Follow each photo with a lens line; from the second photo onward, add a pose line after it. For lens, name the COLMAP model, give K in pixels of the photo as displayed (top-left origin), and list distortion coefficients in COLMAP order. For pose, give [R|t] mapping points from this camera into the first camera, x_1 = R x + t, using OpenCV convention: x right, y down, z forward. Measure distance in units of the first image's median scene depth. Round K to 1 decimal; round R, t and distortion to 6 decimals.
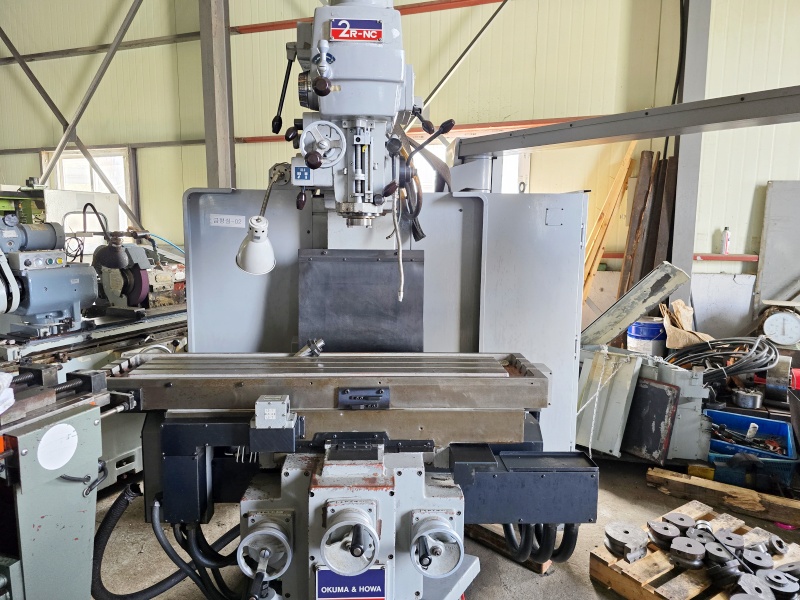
lens RADIAL K [[537.1, 0, 382.7], [0, 537.1, 294.6], [0, 0, 1]] dist [0.040703, -0.038135]
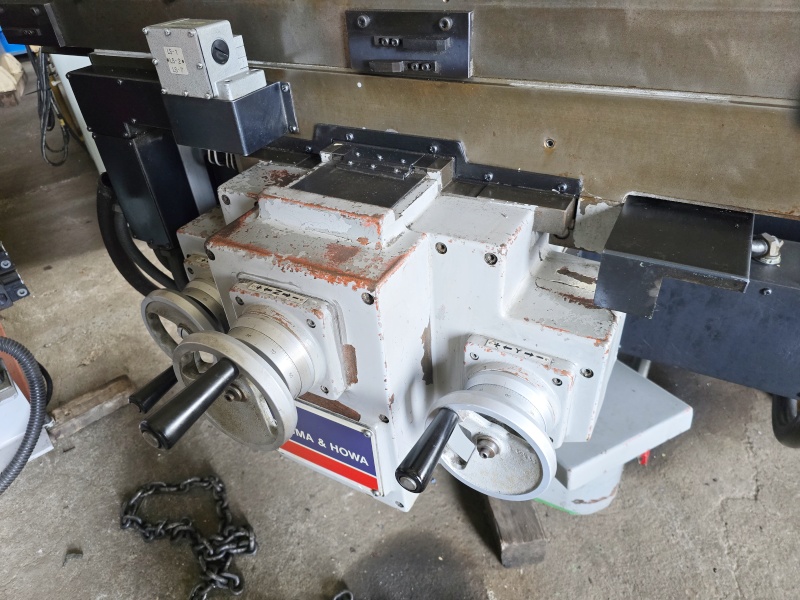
lens RADIAL K [[537.1, 0, 398.3], [0, 537.1, 298.9], [0, 0, 1]] dist [0.040703, -0.038135]
pose [[0.861964, 0.249285, -0.441447, 0.163280], [0.003164, 0.868094, 0.496391, 0.151118], [0.506960, -0.429268, 0.747476, 0.601436]]
